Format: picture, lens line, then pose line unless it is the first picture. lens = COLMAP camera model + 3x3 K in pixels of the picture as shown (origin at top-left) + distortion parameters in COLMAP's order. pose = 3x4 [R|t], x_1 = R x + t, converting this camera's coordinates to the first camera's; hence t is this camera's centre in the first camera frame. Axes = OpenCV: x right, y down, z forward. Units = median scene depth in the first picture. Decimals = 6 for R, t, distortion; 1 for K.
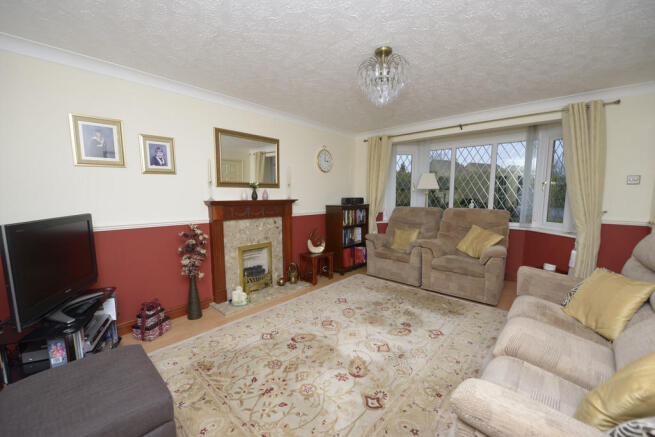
lens RADIAL K [[263.5, 0, 321.6], [0, 263.5, 223.8], [0, 0, 1]] dist [-0.002862, -0.000168]
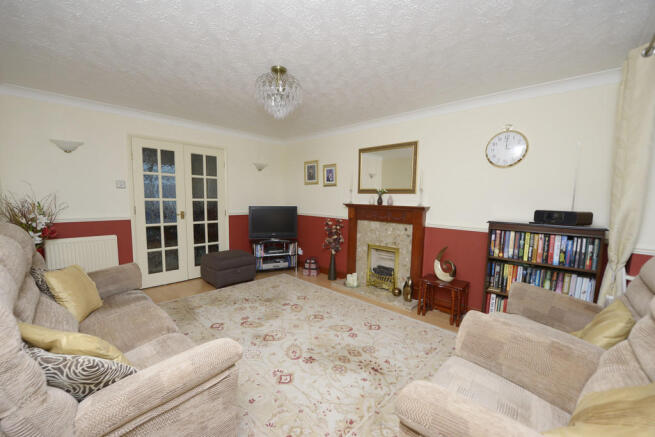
lens RADIAL K [[263.5, 0, 321.6], [0, 263.5, 223.8], [0, 0, 1]] dist [-0.002862, -0.000168]
pose [[-0.024174, 0.100946, -0.994598, 0.874757], [-0.129712, 0.986162, 0.103242, -0.096265], [0.991257, 0.131507, -0.010746, 0.797031]]
